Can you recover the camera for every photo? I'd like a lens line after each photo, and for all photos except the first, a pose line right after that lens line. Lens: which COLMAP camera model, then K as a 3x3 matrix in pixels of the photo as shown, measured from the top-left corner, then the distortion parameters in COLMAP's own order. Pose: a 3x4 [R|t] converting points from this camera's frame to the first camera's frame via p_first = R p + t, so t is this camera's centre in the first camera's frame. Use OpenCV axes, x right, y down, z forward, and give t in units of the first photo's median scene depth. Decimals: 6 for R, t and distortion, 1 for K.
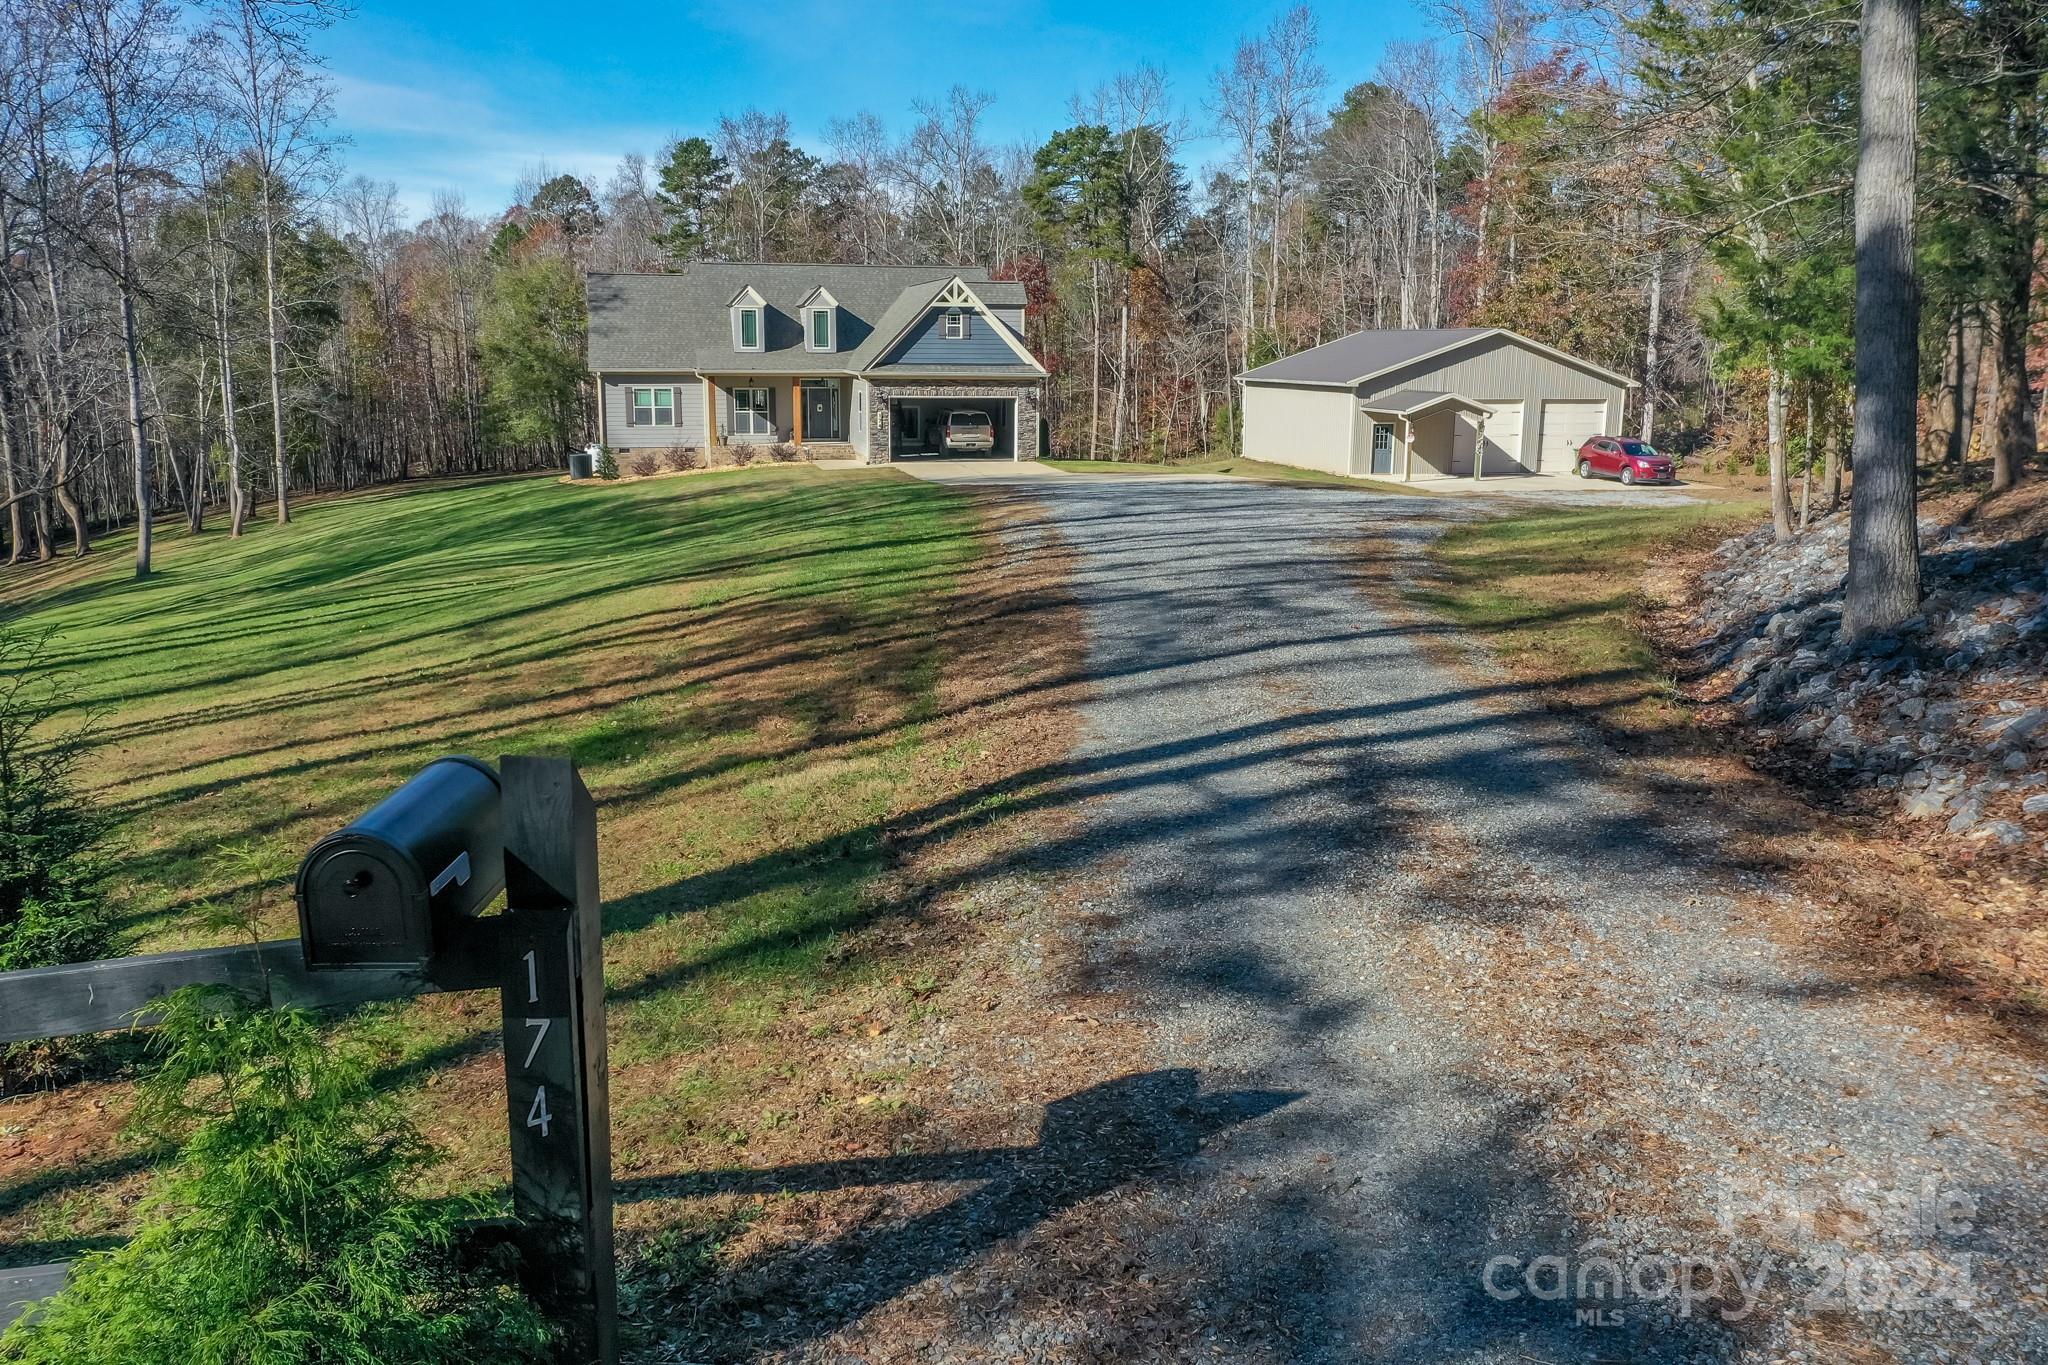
lens RADIAL K [[1655.2, 0, 1034.9], [0, 1655.2, 678.9], [0, 0, 1]] dist [0.009394, 0.004219]
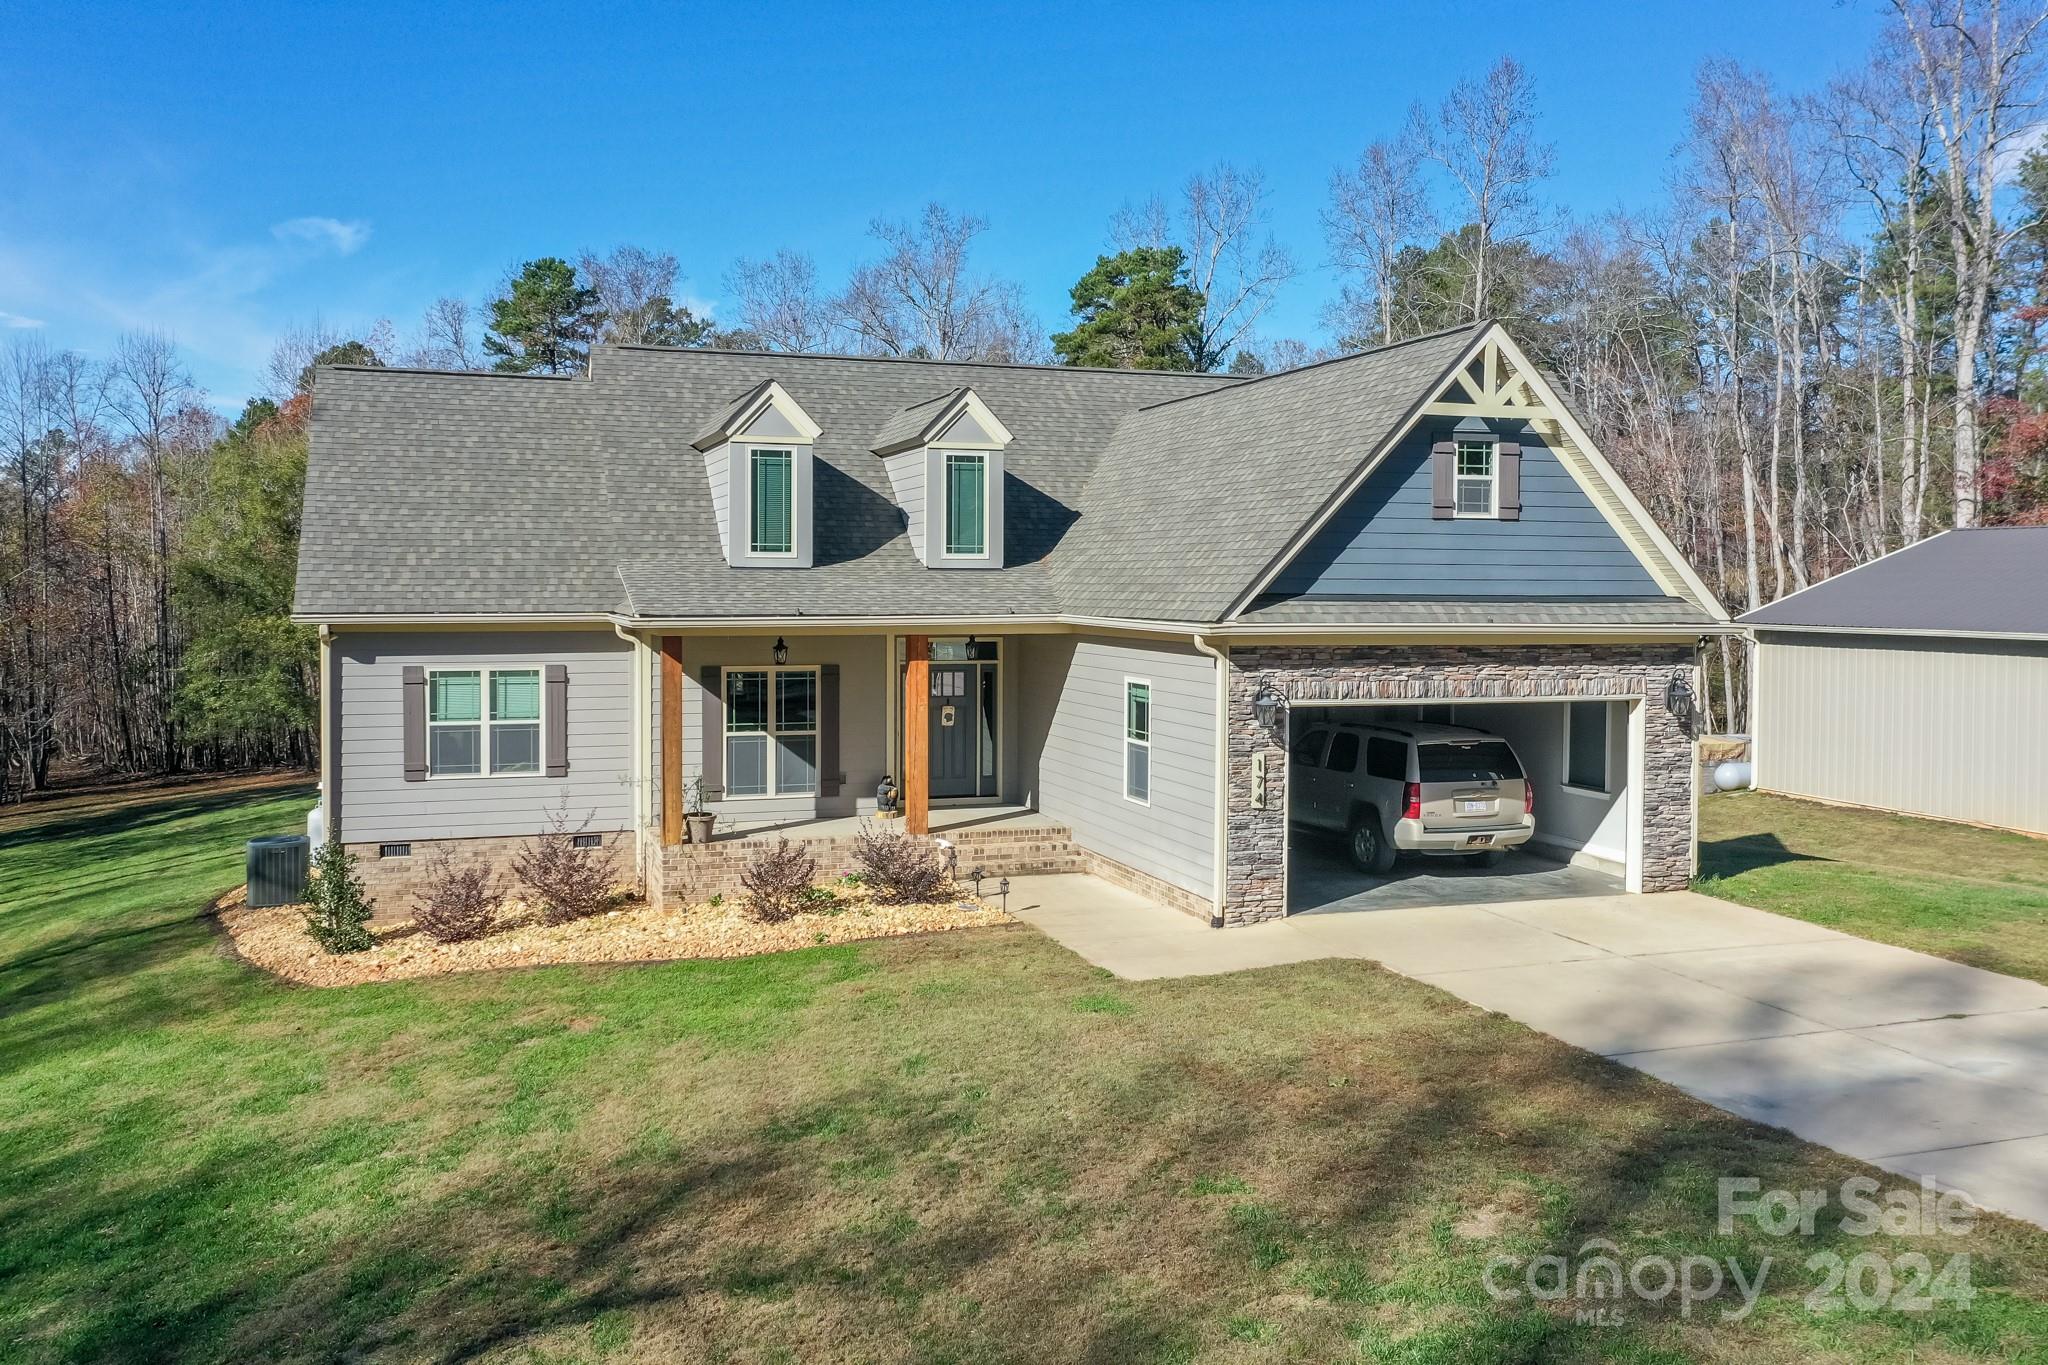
lens RADIAL K [[1655.2, 0, 1016.5], [0, 1655.2, 660.1], [0, 0, 1]] dist [0.009394, 0.004219]
pose [[0.995148, -0.007078, 0.098139, -0.154020], [0.021801, 0.988480, -0.149775, -0.123087], [-0.095949, 0.151188, 0.983837, 0.648111]]
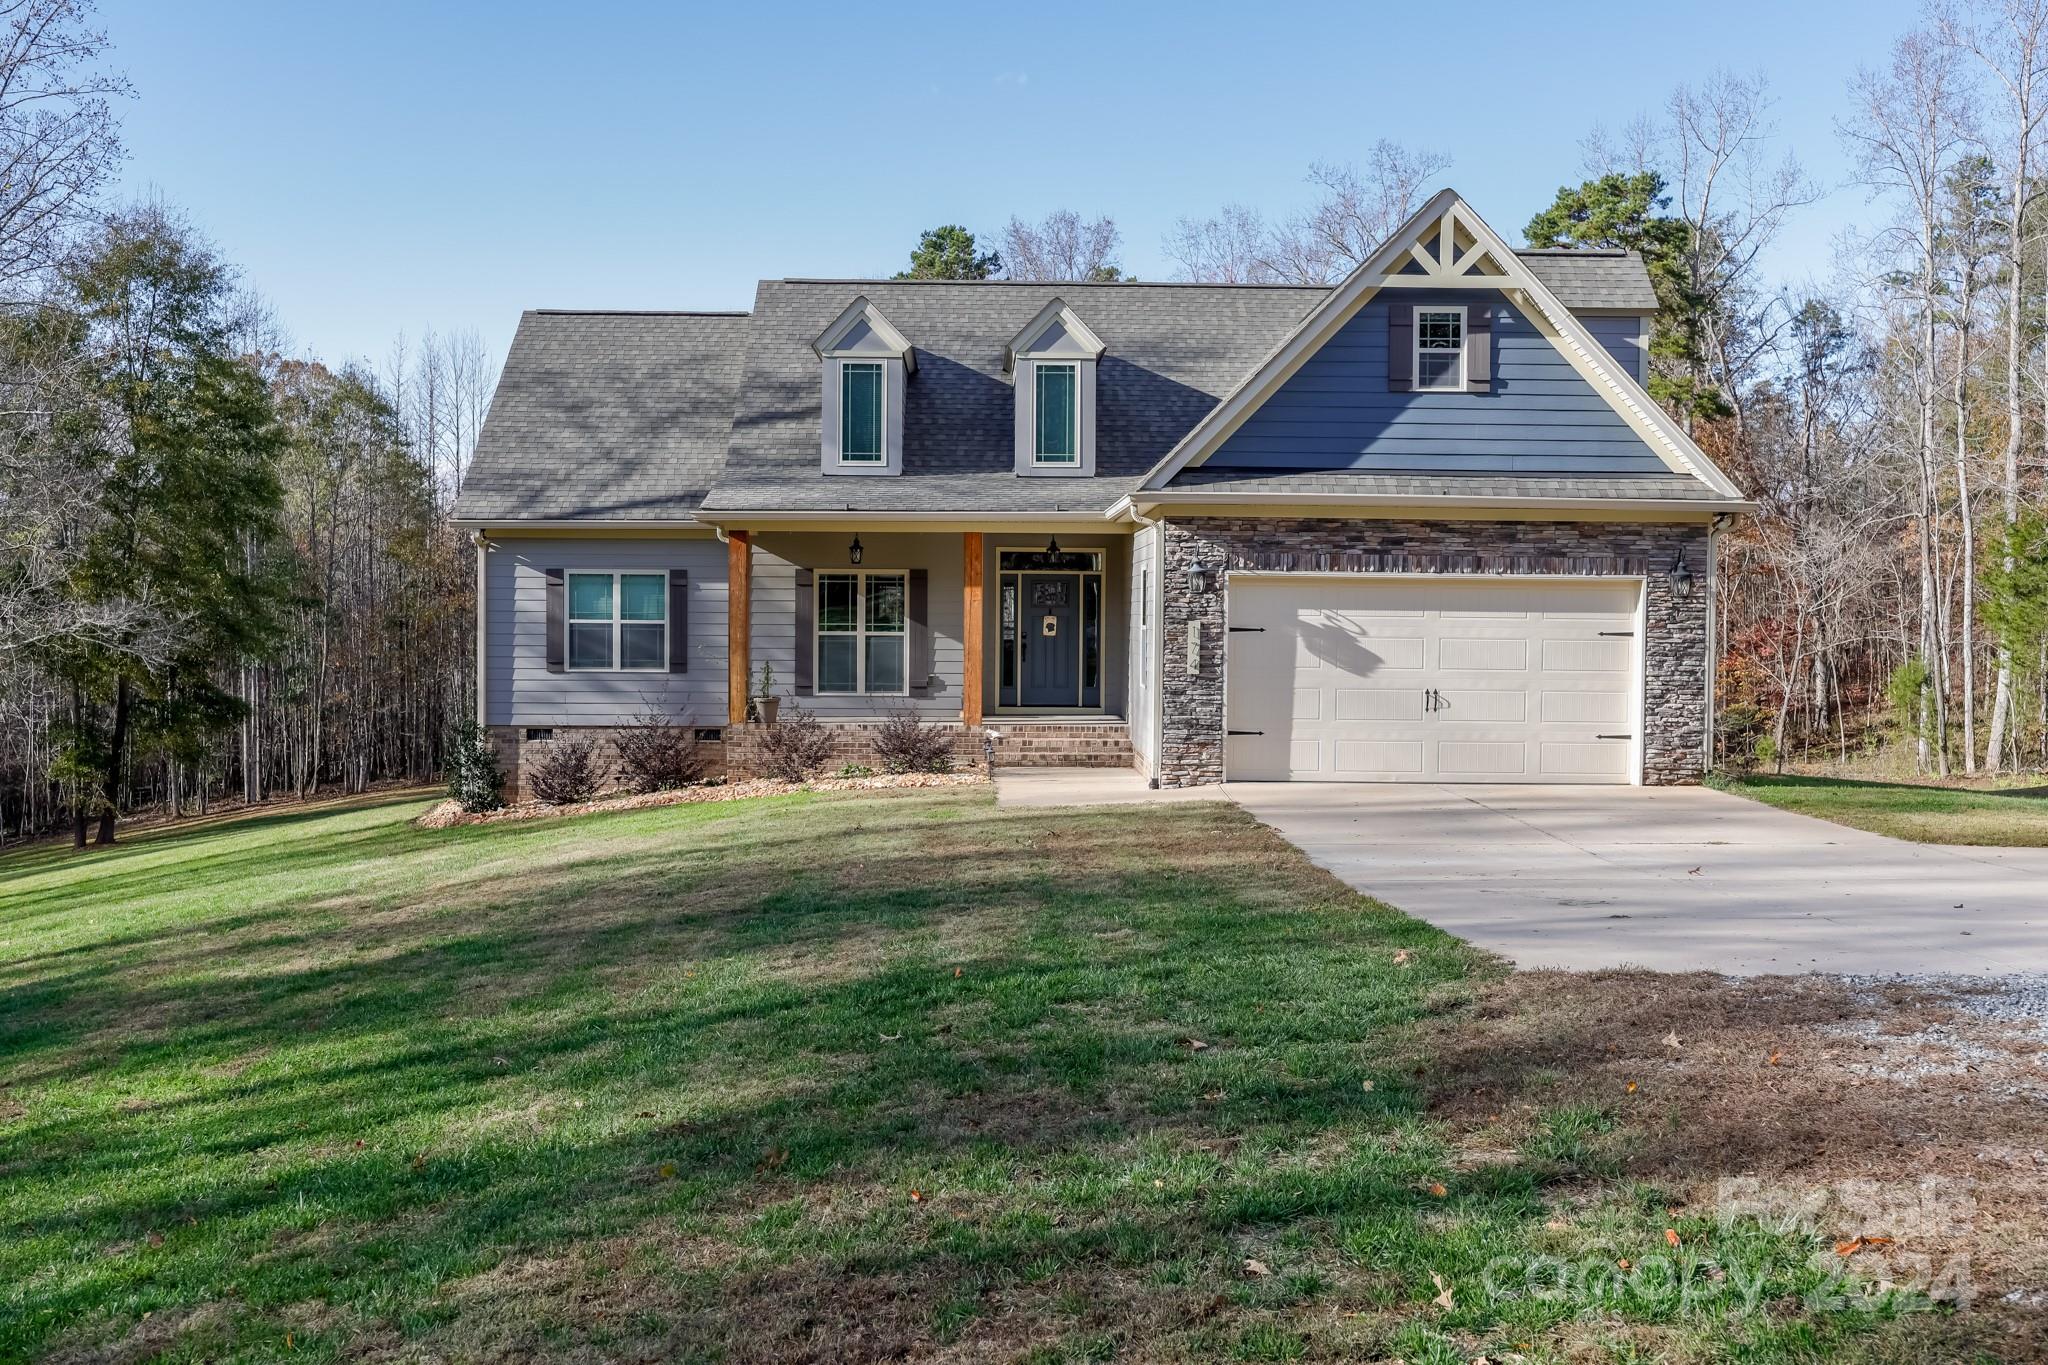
lens RADIAL K [[1987.7, 0, 1016.3], [0, 1987.7, 690.1], [0, 0, 1]] dist [-0.049342, 0.000000]
pose [[0.976841, 0.007895, -0.213821, -0.043021], [-0.042087, 0.986886, -0.155838, -0.081594], [0.209787, 0.161228, 0.964363, 0.583729]]
